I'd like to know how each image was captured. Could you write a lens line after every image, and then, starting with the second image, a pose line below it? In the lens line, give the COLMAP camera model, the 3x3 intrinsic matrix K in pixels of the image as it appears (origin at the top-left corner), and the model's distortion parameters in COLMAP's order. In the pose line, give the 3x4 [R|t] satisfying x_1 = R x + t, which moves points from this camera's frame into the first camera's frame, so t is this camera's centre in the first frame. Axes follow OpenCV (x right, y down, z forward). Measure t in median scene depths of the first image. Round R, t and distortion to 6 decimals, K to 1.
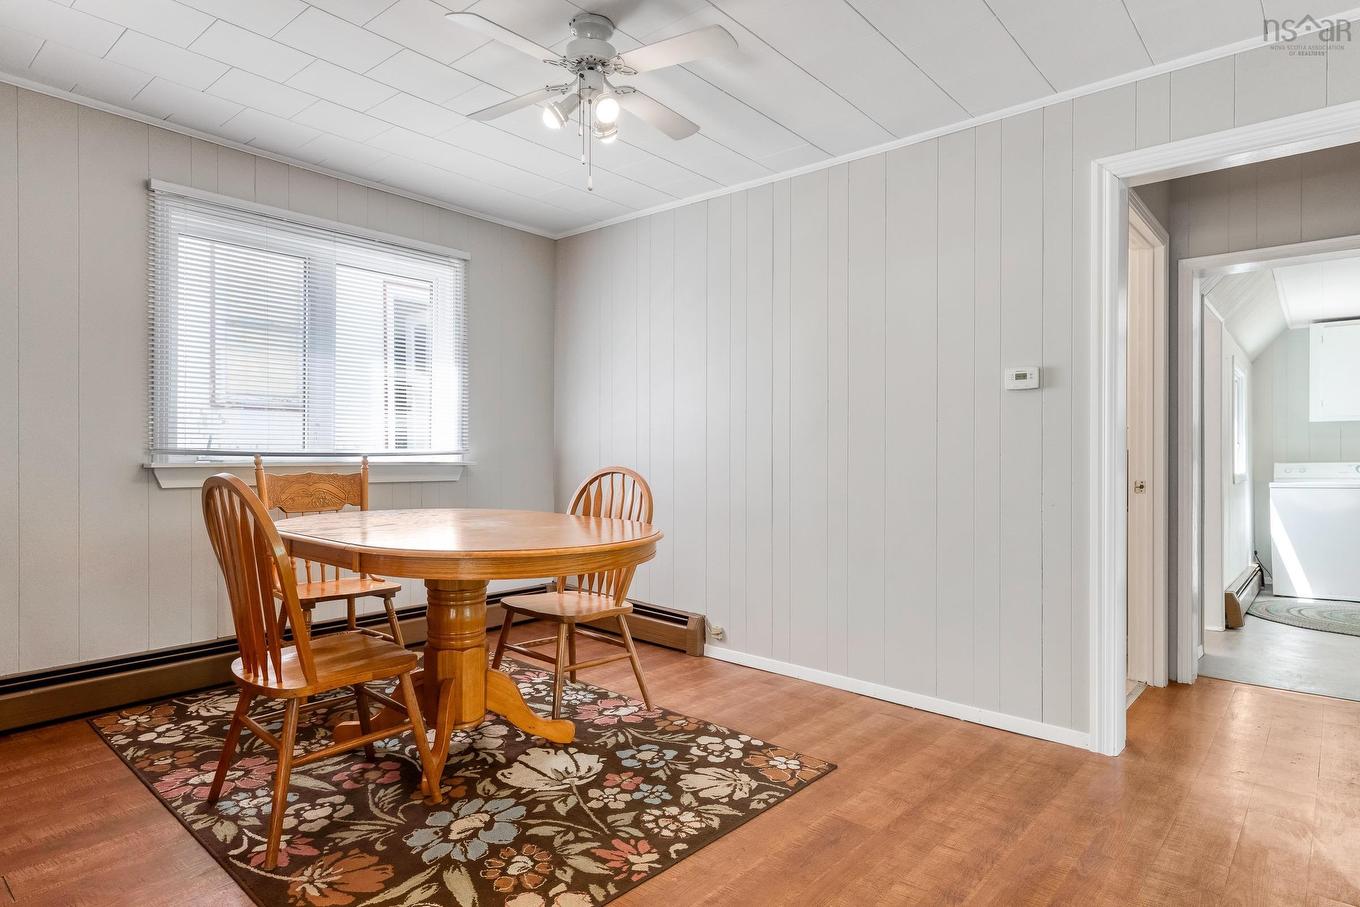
lens RADIAL K [[758.6, 0, 677.7], [0, 758.6, 456.6], [0, 0, 1]] dist [0.007128, 0.000720]
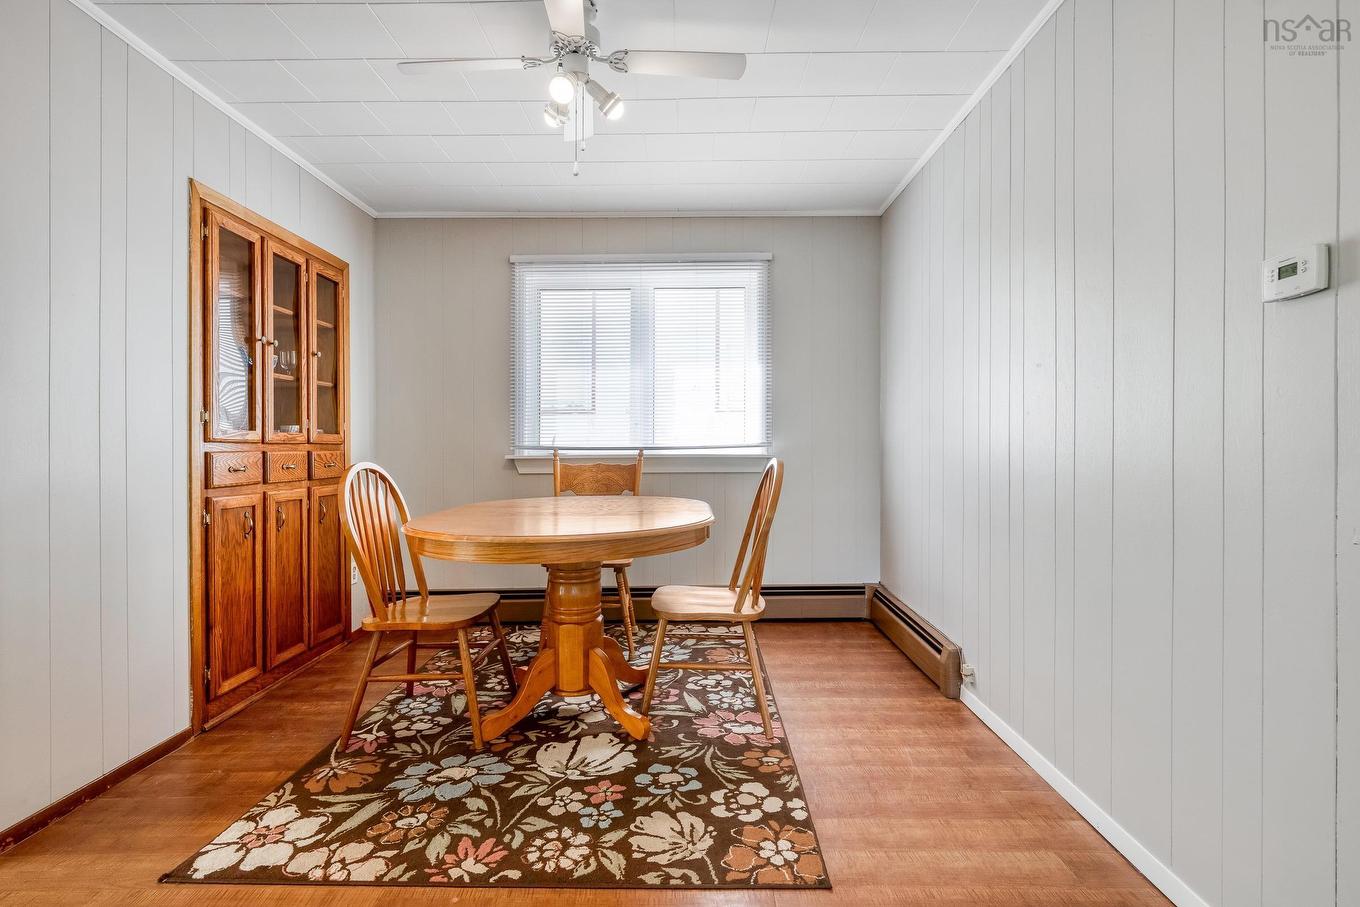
lens RADIAL K [[697.1, 0, 682.3], [0, 697.1, 449.9], [0, 0, 1]] dist [-0.001593, 0.003067]
pose [[0.654423, -0.008503, -0.756081, 0.617805], [0.007250, 0.999961, -0.004970, 0.008377], [0.756094, -0.002230, 0.654459, 0.487219]]
